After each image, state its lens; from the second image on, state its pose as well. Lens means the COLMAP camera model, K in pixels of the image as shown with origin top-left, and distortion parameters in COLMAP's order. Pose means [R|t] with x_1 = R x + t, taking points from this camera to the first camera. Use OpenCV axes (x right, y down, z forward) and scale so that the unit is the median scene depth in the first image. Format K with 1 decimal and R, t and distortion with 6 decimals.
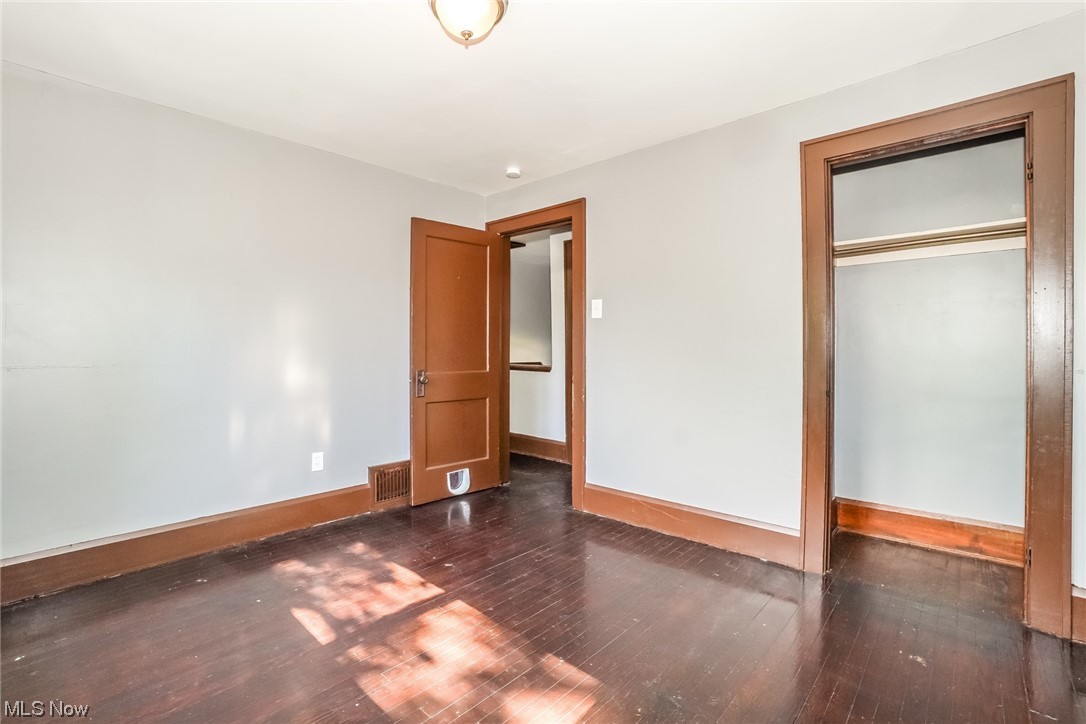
lens RADIAL K [[494.4, 0, 542.7], [0, 494.4, 352.4], [0, 0, 1]] dist [-0.076167, 0.019284]
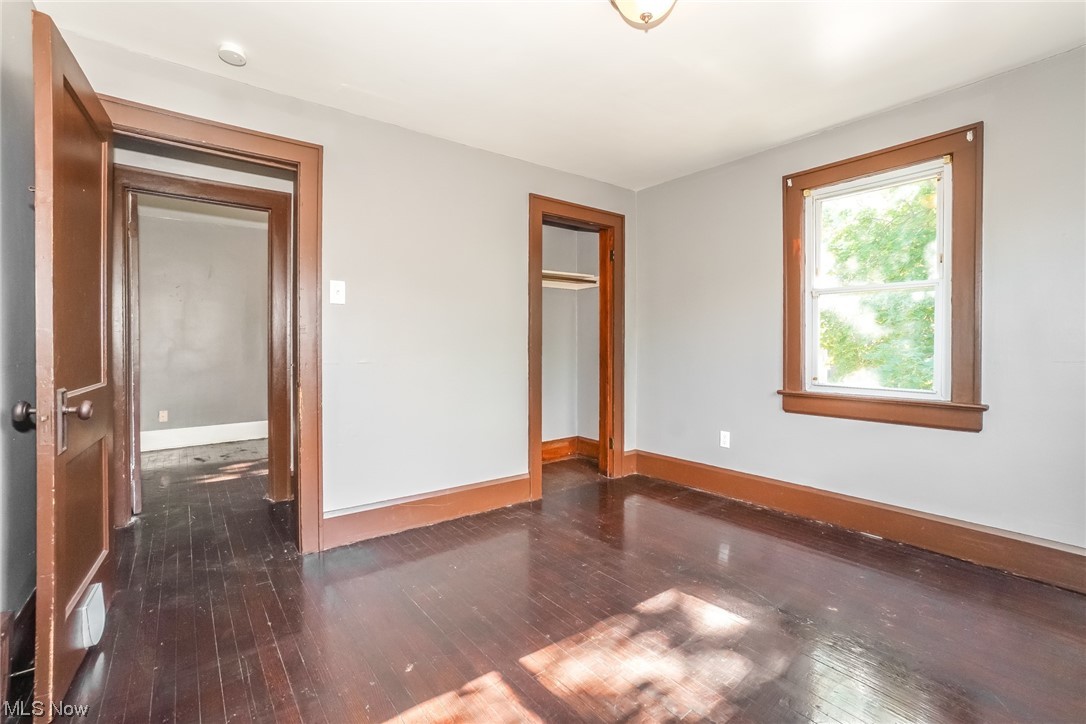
lens RADIAL K [[470.3, 0, 538.9], [0, 470.3, 344.2], [0, 0, 1]] dist [-0.024080, 0.000117]
pose [[0.181649, -0.001811, 0.983362, -0.813175], [0.008569, 0.999963, 0.000259, 0.000992], [-0.983326, 0.008380, 0.181657, 0.744413]]
